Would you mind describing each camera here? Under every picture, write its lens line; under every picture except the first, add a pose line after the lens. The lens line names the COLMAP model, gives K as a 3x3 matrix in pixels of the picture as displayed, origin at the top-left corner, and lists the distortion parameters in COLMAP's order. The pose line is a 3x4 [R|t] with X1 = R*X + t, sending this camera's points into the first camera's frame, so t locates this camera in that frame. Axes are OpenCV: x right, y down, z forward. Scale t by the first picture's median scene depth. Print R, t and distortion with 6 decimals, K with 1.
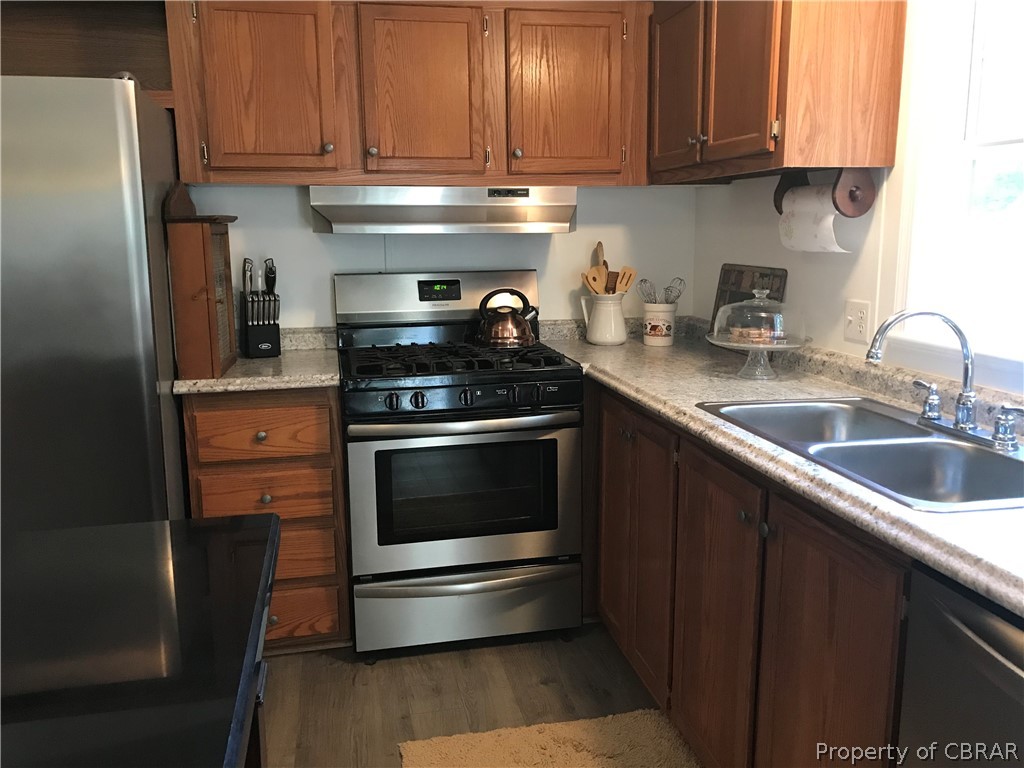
lens RADIAL K [[842.2, 0, 512.0], [0, 842.2, 384.0], [0, 0, 1]] dist [0.008561, -0.004569]
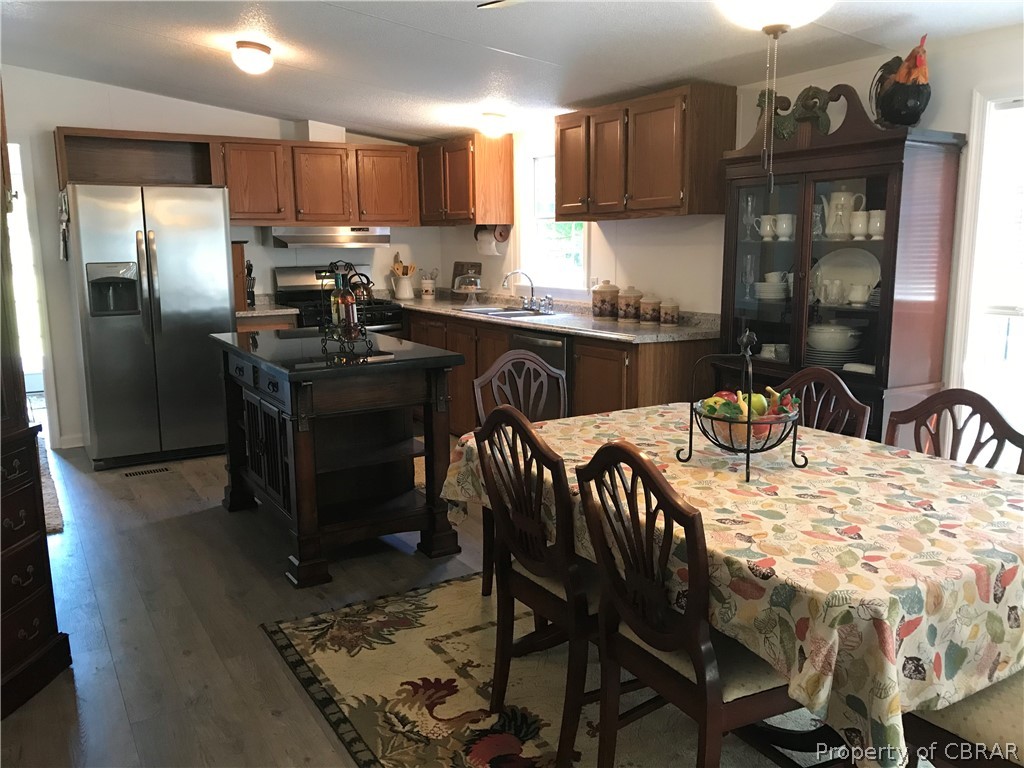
lens RADIAL K [[842.2, 0, 512.0], [0, 842.2, 384.0], [0, 0, 1]] dist [0.008561, -0.004569]
pose [[0.948360, -0.052215, 0.312870, -0.395945], [0.056715, 0.998376, -0.005290, 0.247810], [-0.312086, 0.022762, 0.949781, -1.423457]]
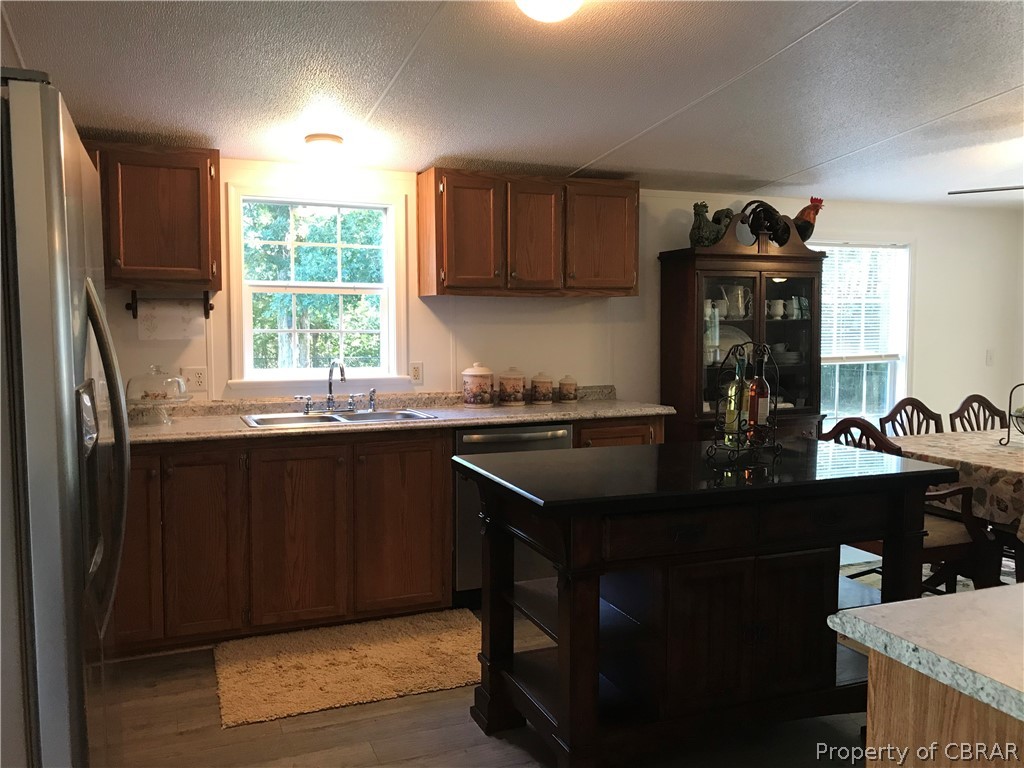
lens RADIAL K [[842.2, 0, 512.0], [0, 842.2, 384.0], [0, 0, 1]] dist [0.008561, -0.004569]
pose [[-0.180037, -0.078343, 0.980535, -1.302101], [0.176829, 0.978007, 0.110609, -0.134249], [-0.967635, 0.193301, -0.162224, 0.624624]]
